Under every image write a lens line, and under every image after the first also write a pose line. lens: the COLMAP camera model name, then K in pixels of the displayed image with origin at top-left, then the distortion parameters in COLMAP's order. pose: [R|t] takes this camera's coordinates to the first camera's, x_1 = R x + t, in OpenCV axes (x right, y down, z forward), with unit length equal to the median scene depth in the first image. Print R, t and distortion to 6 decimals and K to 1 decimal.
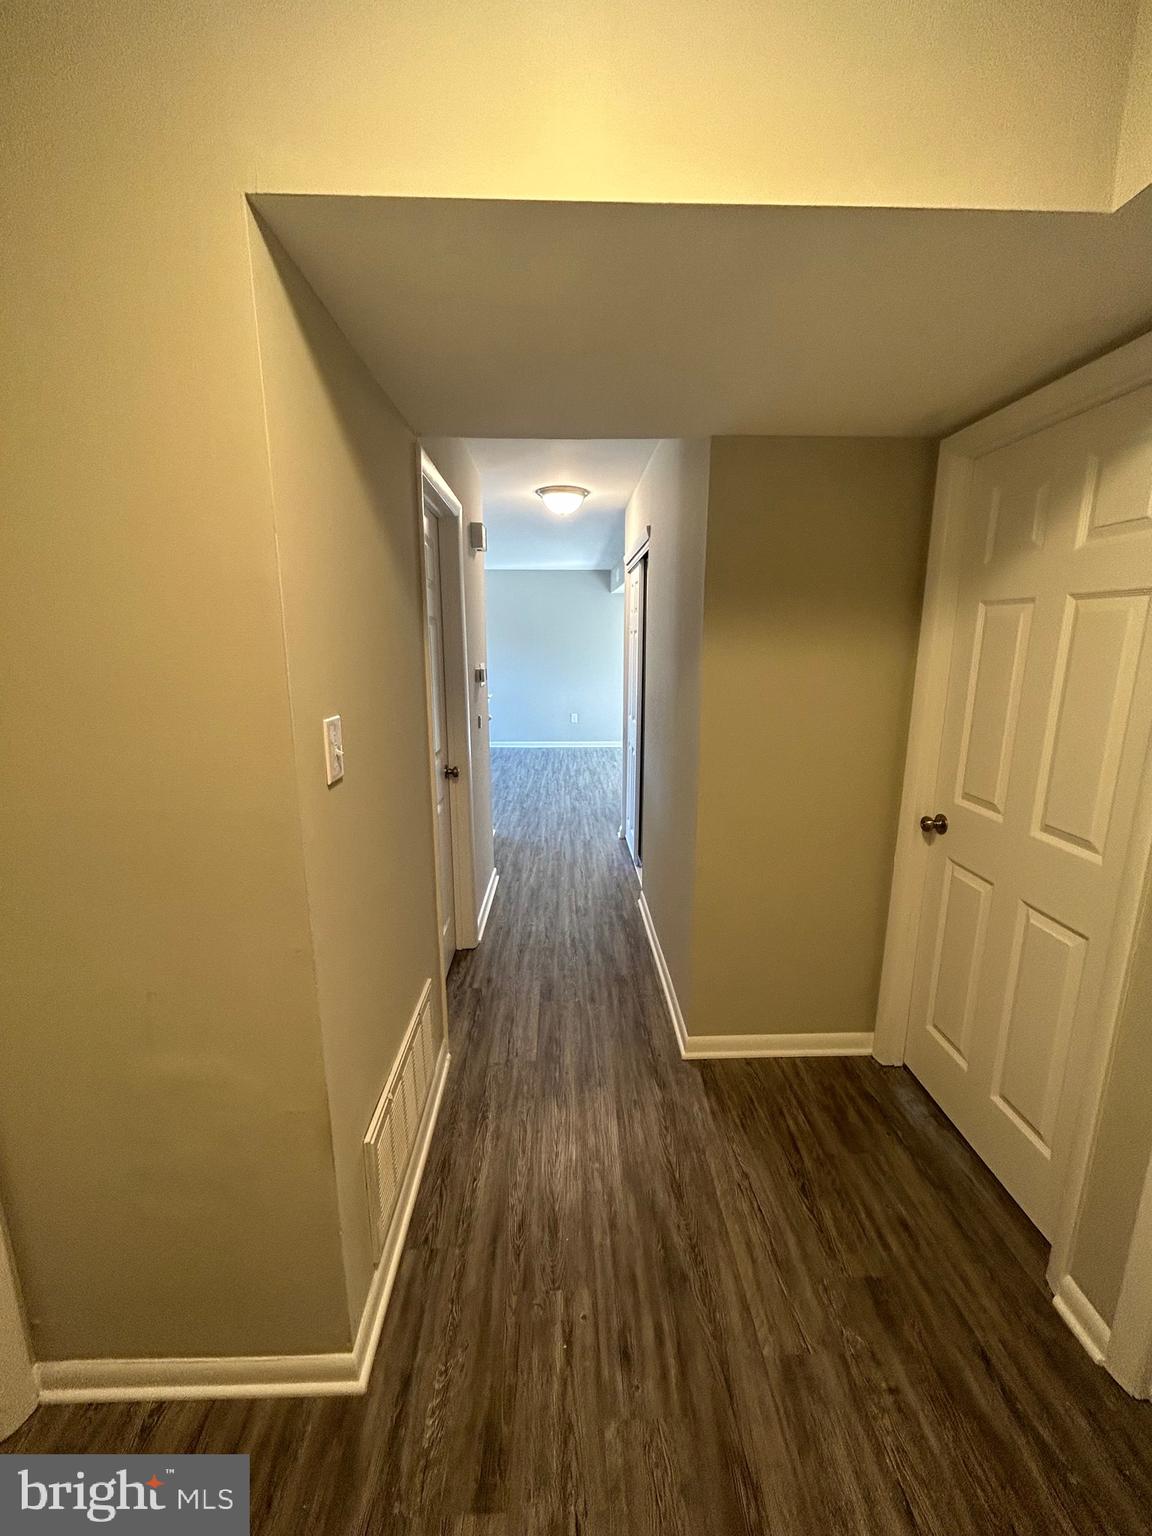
lens RADIAL K [[625.8, 0, 582.4], [0, 625.8, 762.7], [0, 0, 1]] dist [-0.001390, -0.000049]
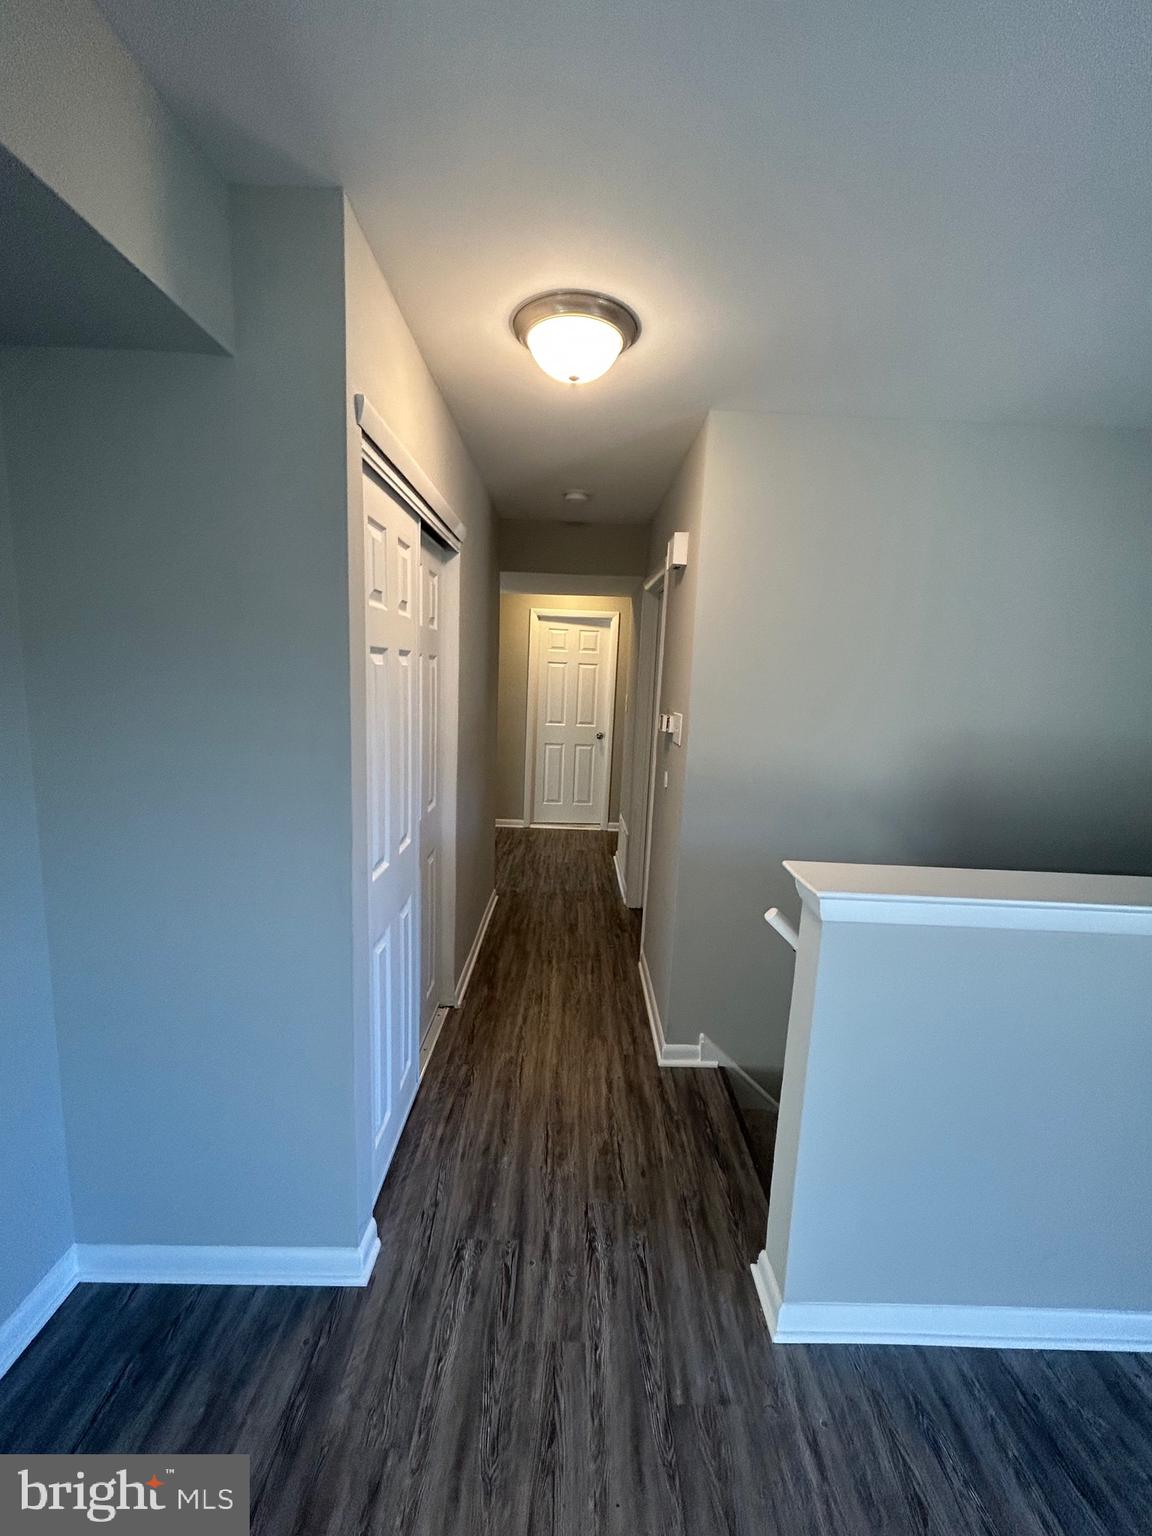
lens RADIAL K [[625.8, 0, 575.6], [0, 625.8, 766.6], [0, 0, 1]] dist [-0.001390, -0.000049]
pose [[-0.998711, -0.044779, 0.023907, -0.066317], [-0.034153, 0.941190, 0.336146, -0.360364], [-0.037554, 0.334896, -0.941506, 1.817367]]
